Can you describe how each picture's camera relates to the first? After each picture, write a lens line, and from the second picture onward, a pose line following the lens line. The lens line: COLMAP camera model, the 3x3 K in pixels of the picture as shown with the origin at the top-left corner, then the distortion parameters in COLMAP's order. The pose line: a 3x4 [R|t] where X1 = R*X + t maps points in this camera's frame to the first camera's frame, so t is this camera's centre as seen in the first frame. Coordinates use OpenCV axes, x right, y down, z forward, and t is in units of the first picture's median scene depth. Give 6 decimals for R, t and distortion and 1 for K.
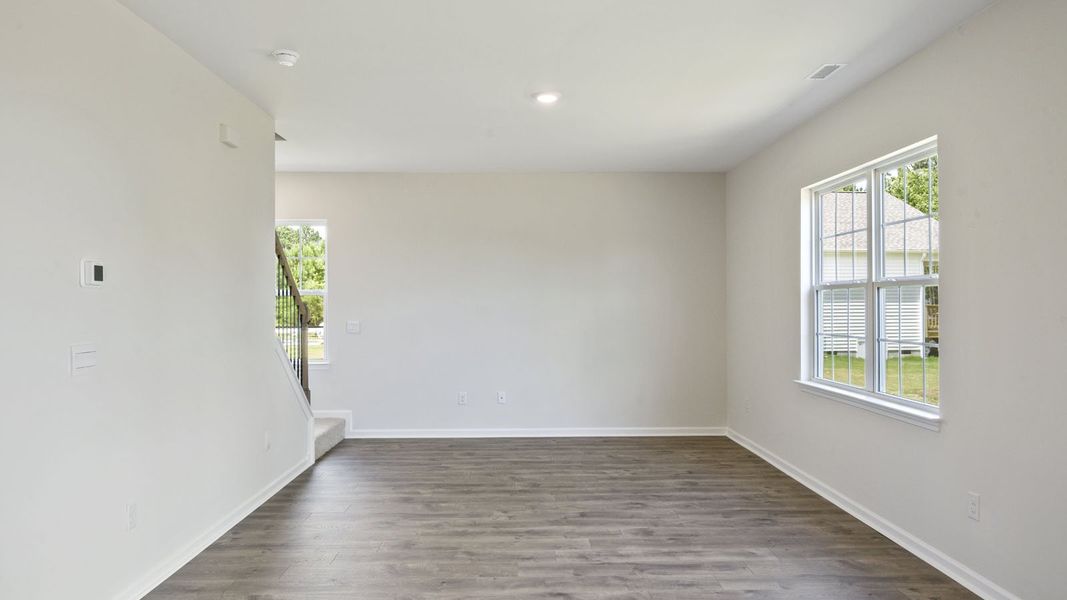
lens RADIAL K [[717.6, 0, 533.5], [0, 717.6, 300.0], [0, 0, 1]] dist [0.005980, 0.002974]
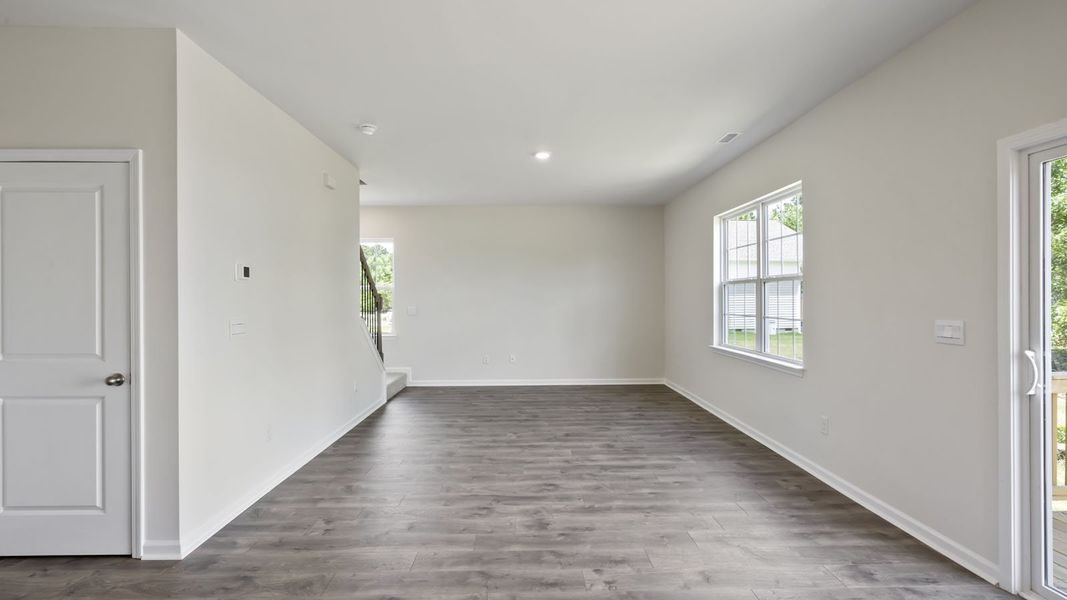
lens RADIAL K [[494.0, 0, 534.5], [0, 494.0, 296.9], [0, 0, 1]] dist [-0.000807, 0.000674]
pose [[0.999999, -0.001523, -0.000023, 0.001603], [0.001523, 0.999991, 0.003922, 0.007659], [0.000017, -0.003922, 0.999992, -0.025909]]
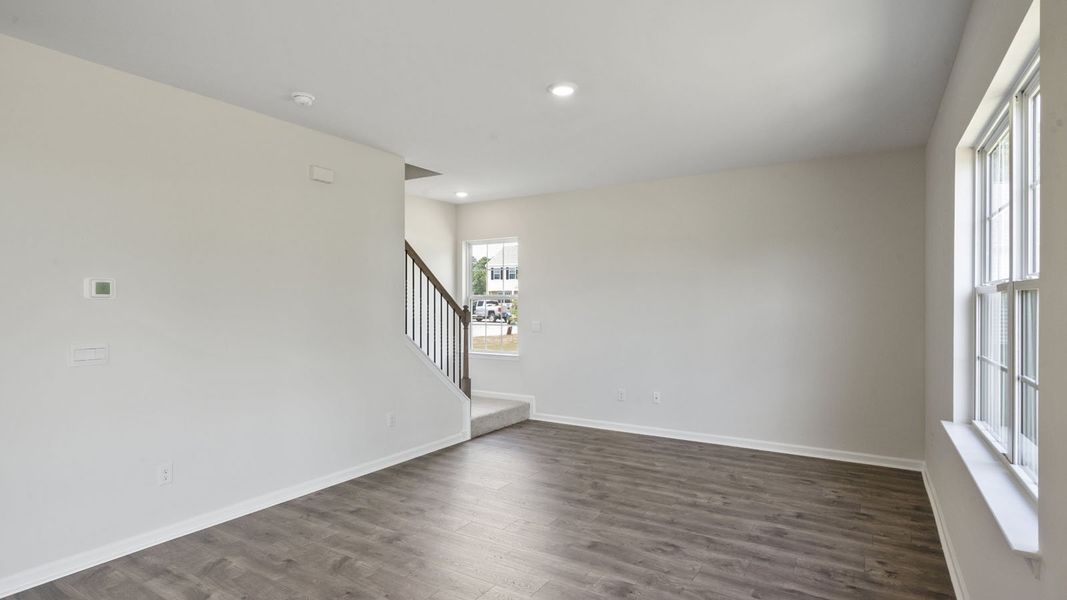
lens RADIAL K [[548.2, 0, 533.0], [0, 548.2, 303.8], [0, 0, 1]] dist [0.003717, 0.000849]
pose [[0.835328, 0.003311, -0.549742, 0.375564], [0.001841, 0.999959, 0.008820, -0.010578], [0.549749, -0.008380, 0.835288, 0.377184]]
